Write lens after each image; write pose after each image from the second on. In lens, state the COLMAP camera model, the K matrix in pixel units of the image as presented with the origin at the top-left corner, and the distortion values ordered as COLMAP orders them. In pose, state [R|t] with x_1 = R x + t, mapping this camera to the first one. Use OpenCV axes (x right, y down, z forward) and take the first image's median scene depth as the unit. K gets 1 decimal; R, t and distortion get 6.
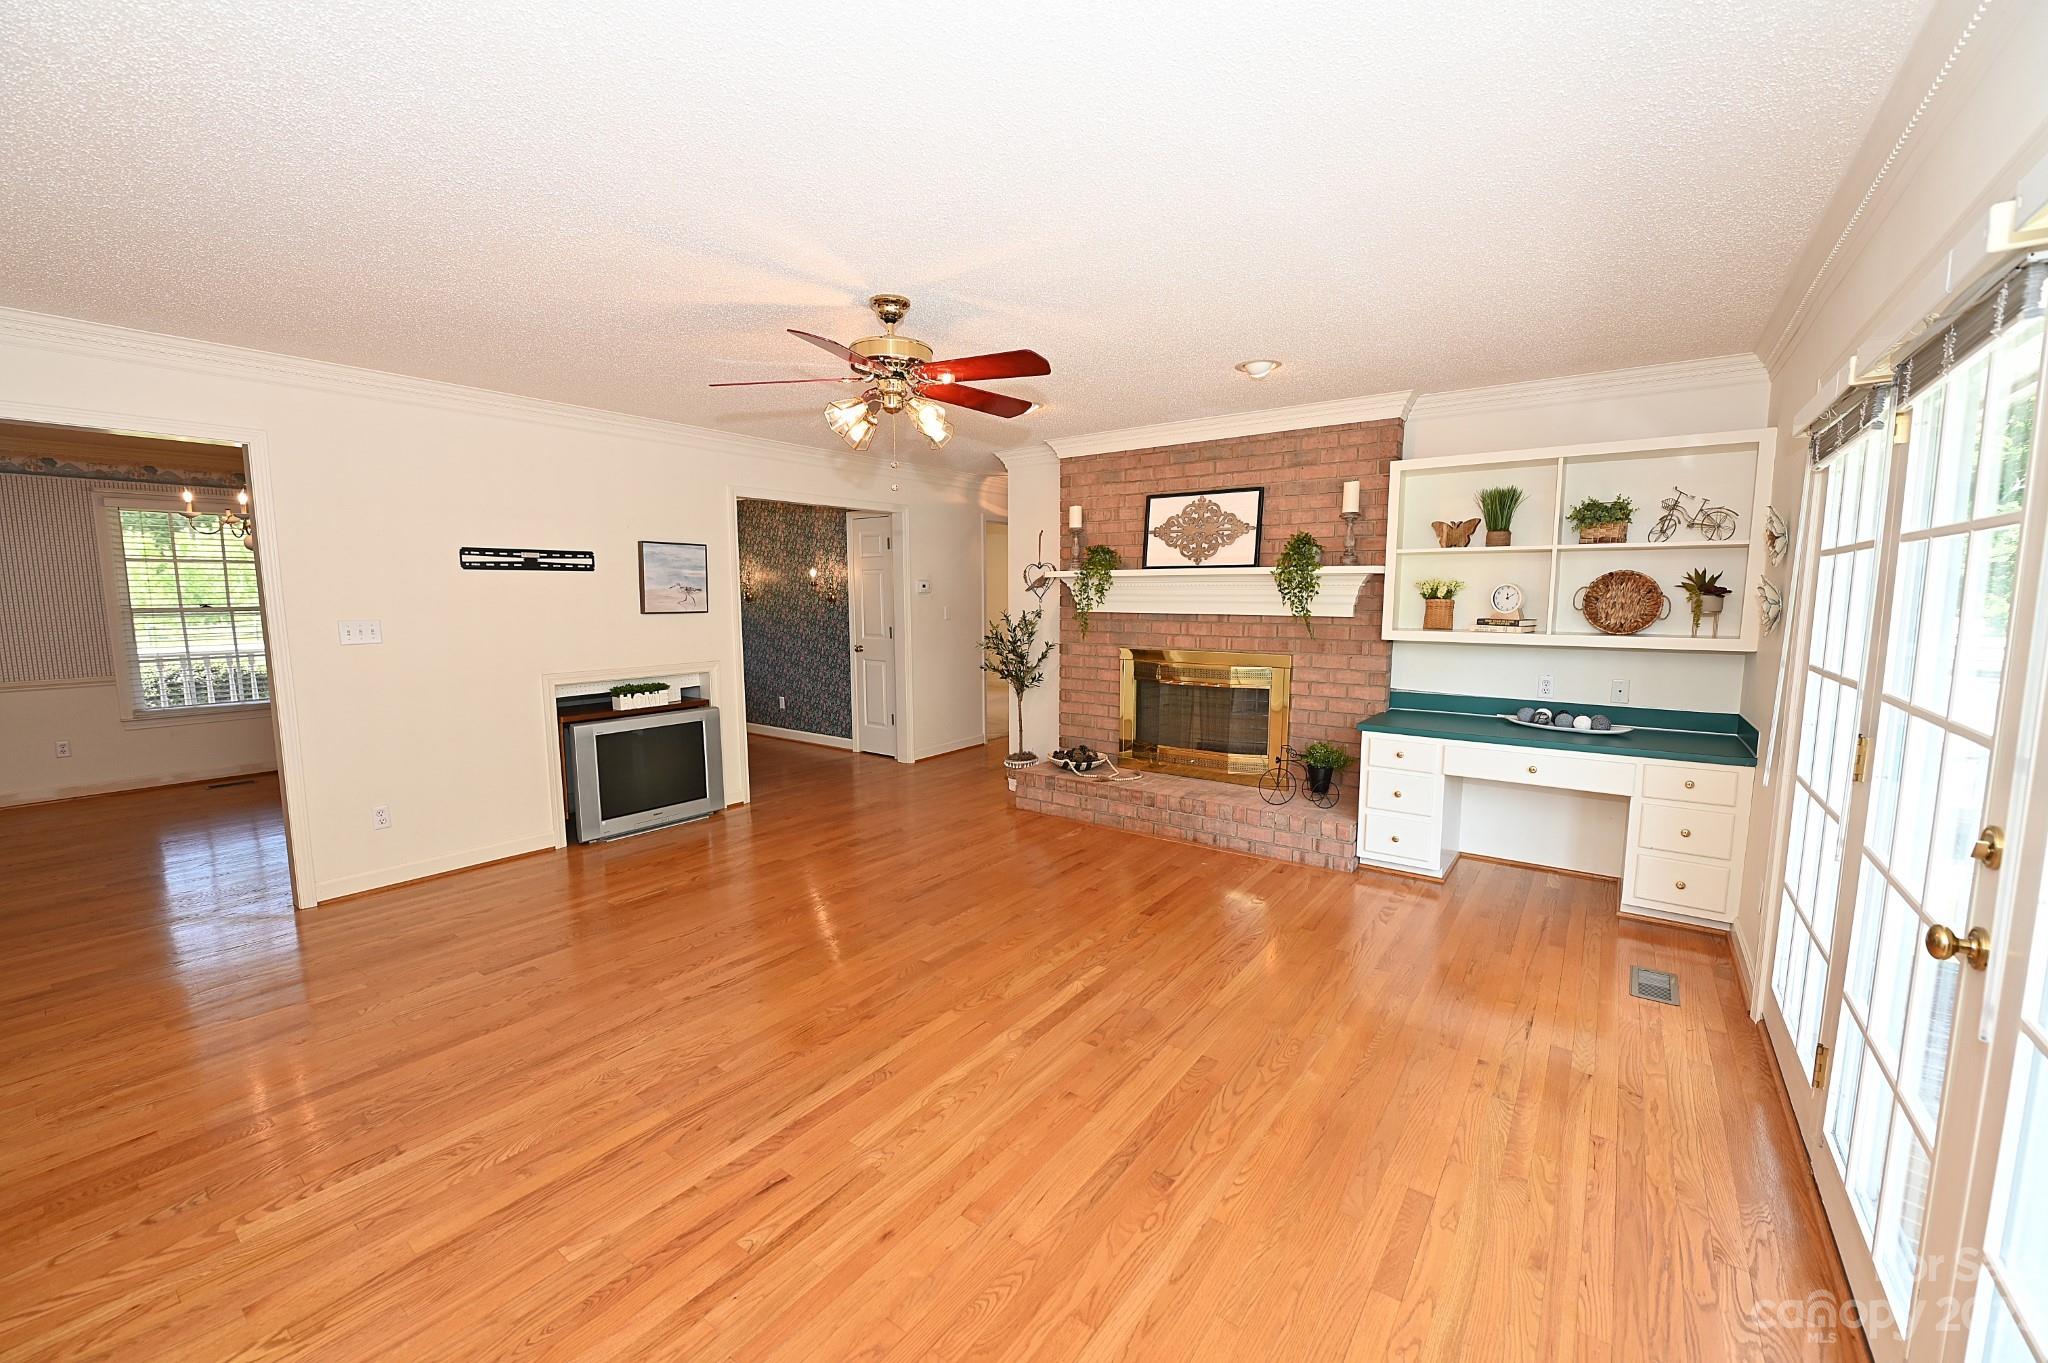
lens RADIAL K [[810.7, 0, 1022.7], [0, 810.7, 684.3], [0, 0, 1]] dist [-0.002971, -0.001157]
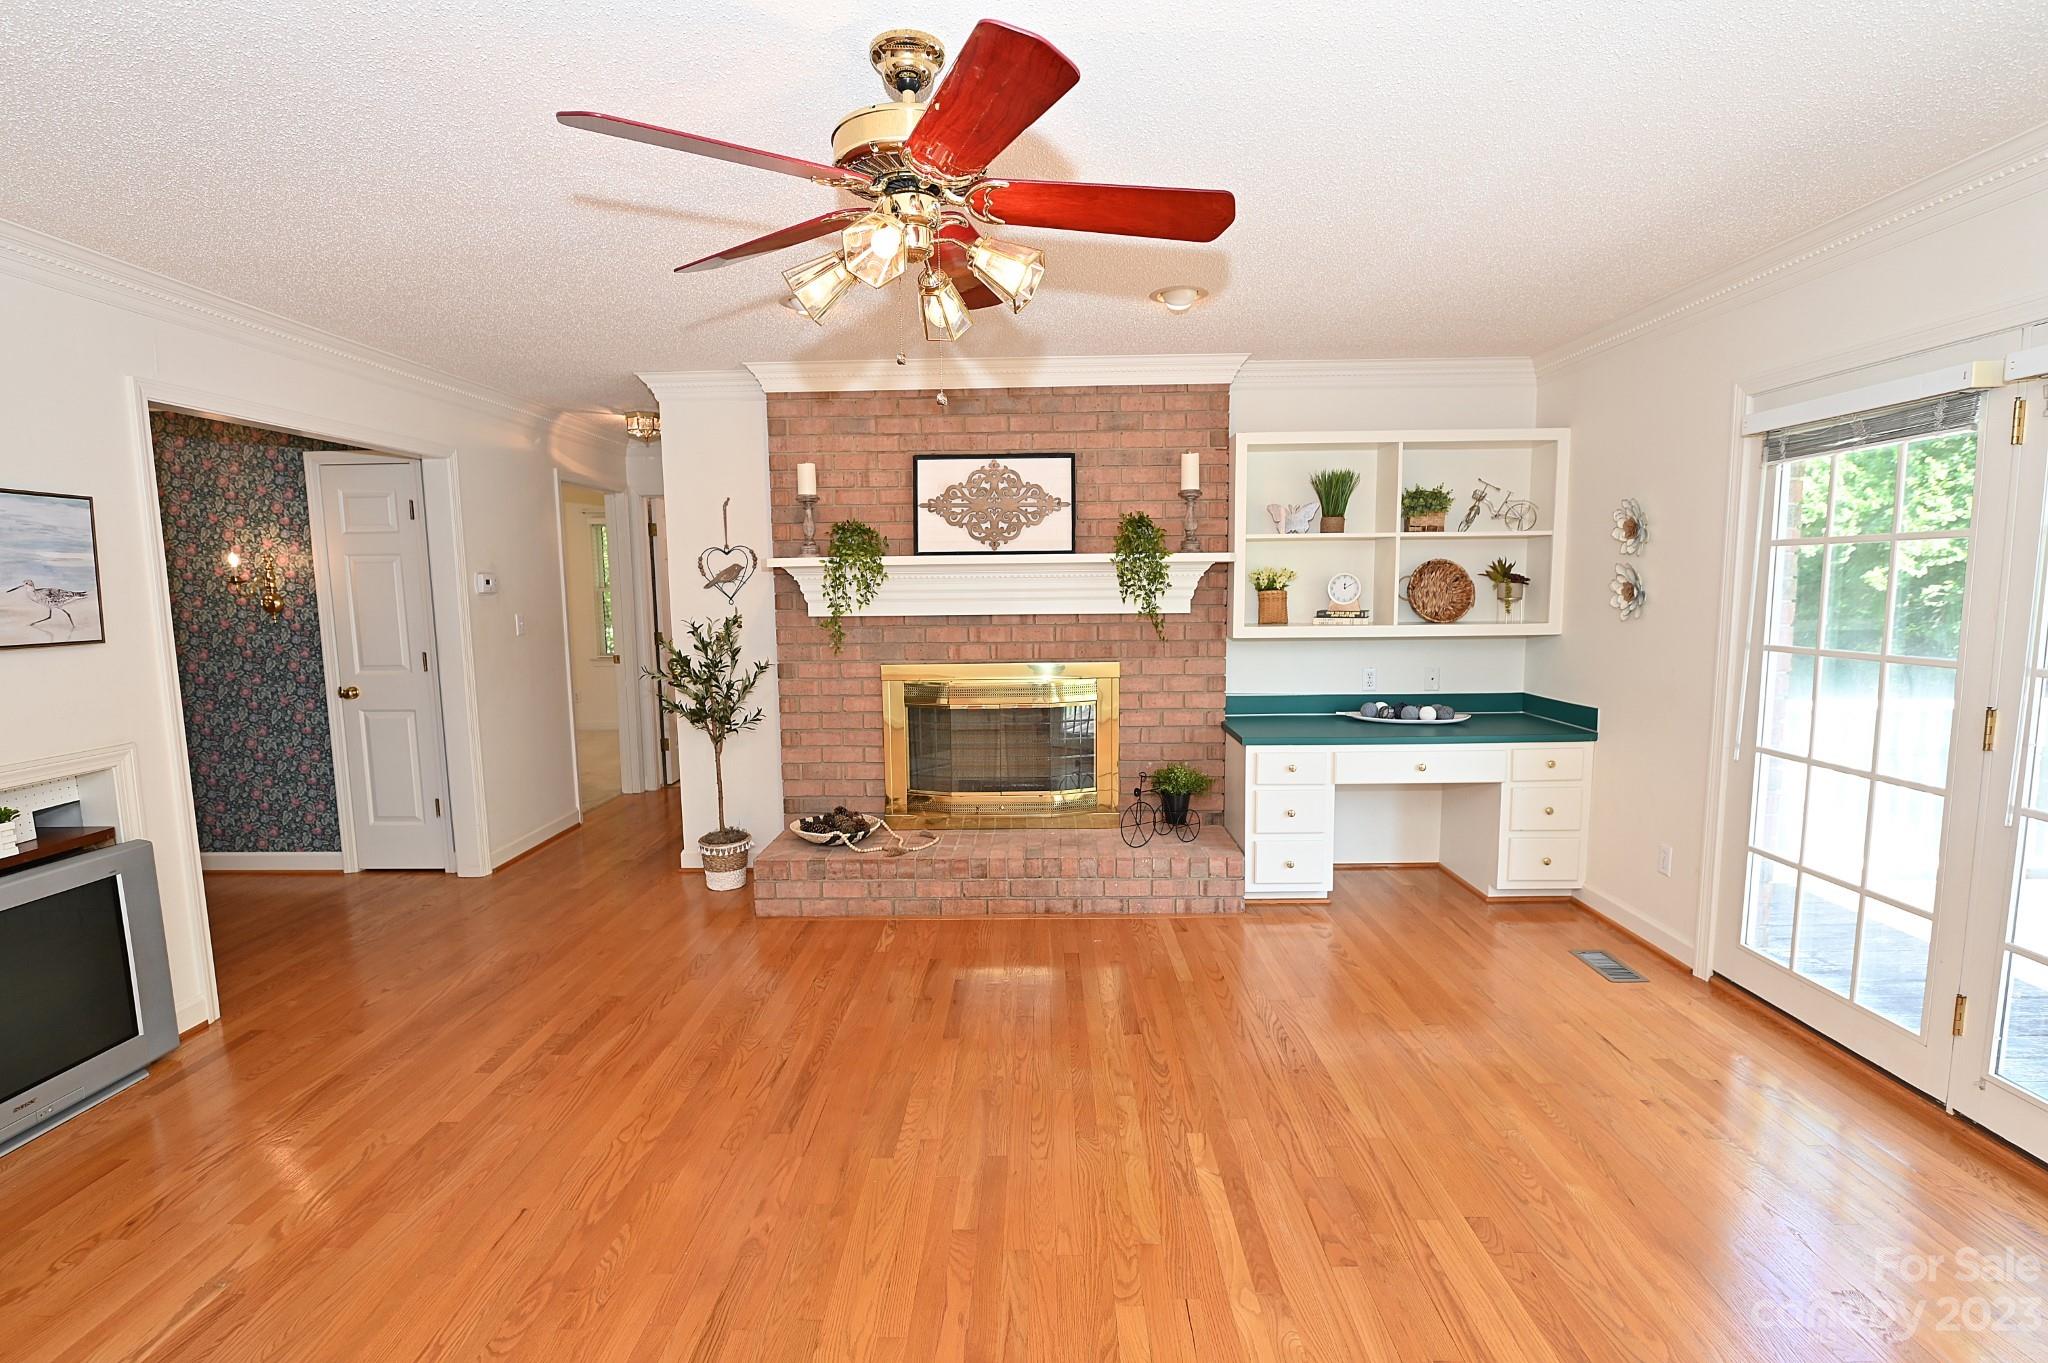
lens RADIAL K [[944.7, 0, 1024.9], [0, 944.7, 687.2], [0, 0, 1]] dist [-0.004818, -0.000067]
pose [[0.814195, -0.073812, 0.575880, -0.295673], [0.077269, 0.996838, 0.018522, -0.035021], [-0.575426, 0.029417, 0.817325, 0.275548]]
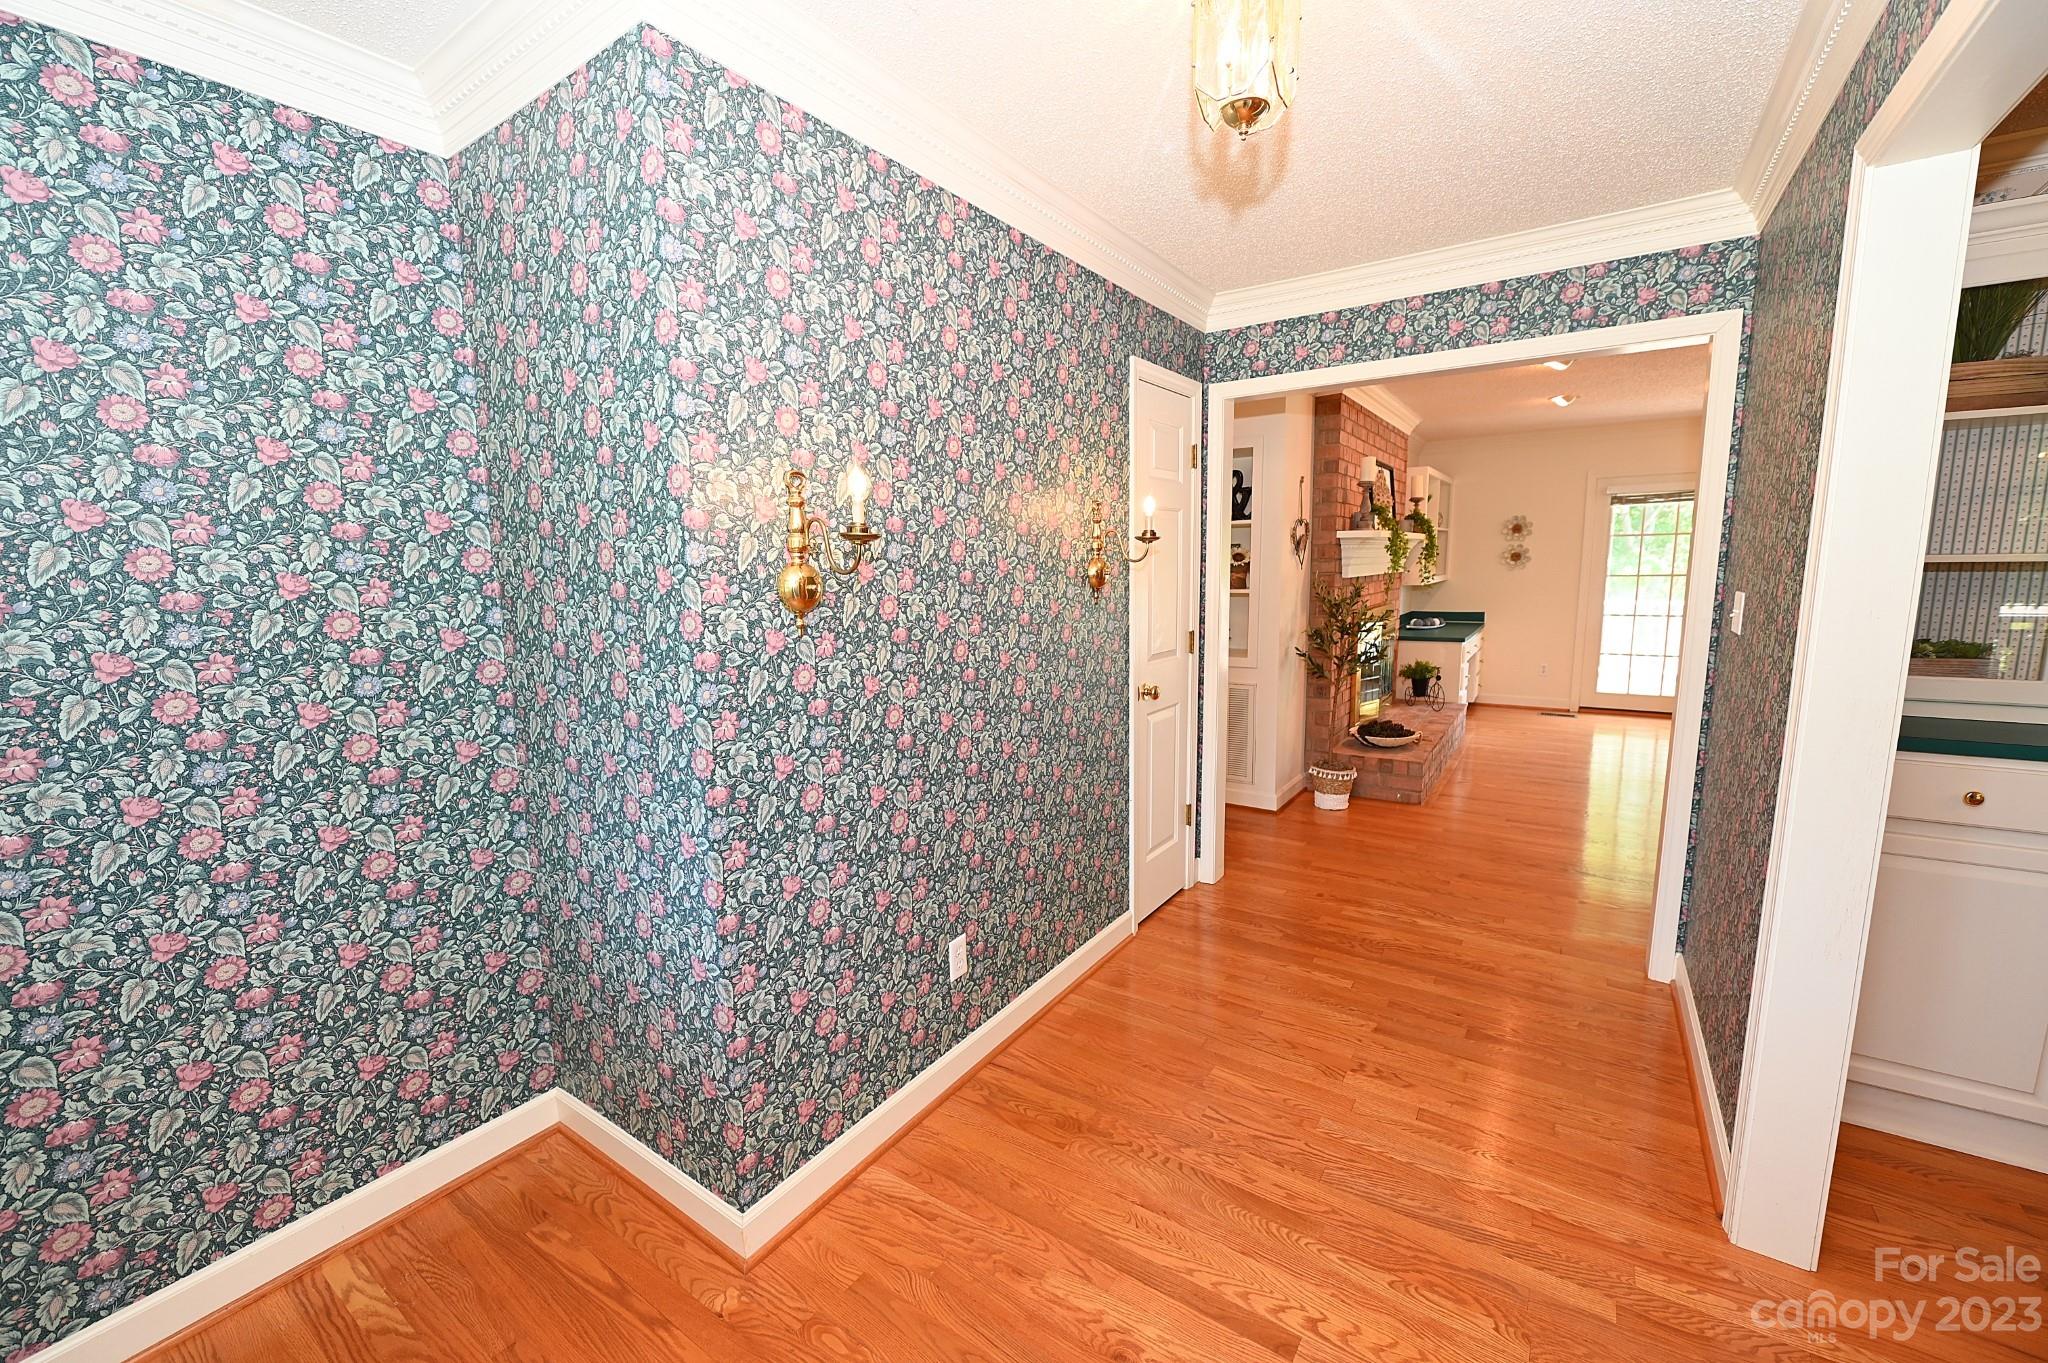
lens RADIAL K [[810.7, 0, 1035.7], [0, 810.7, 682.6], [0, 0, 1]] dist [-0.002971, -0.001157]
pose [[-0.051546, -0.147360, 0.987739, -0.934828], [0.133850, 0.979111, 0.153057, -0.183633], [-0.989660, 0.140098, -0.030745, 1.608671]]
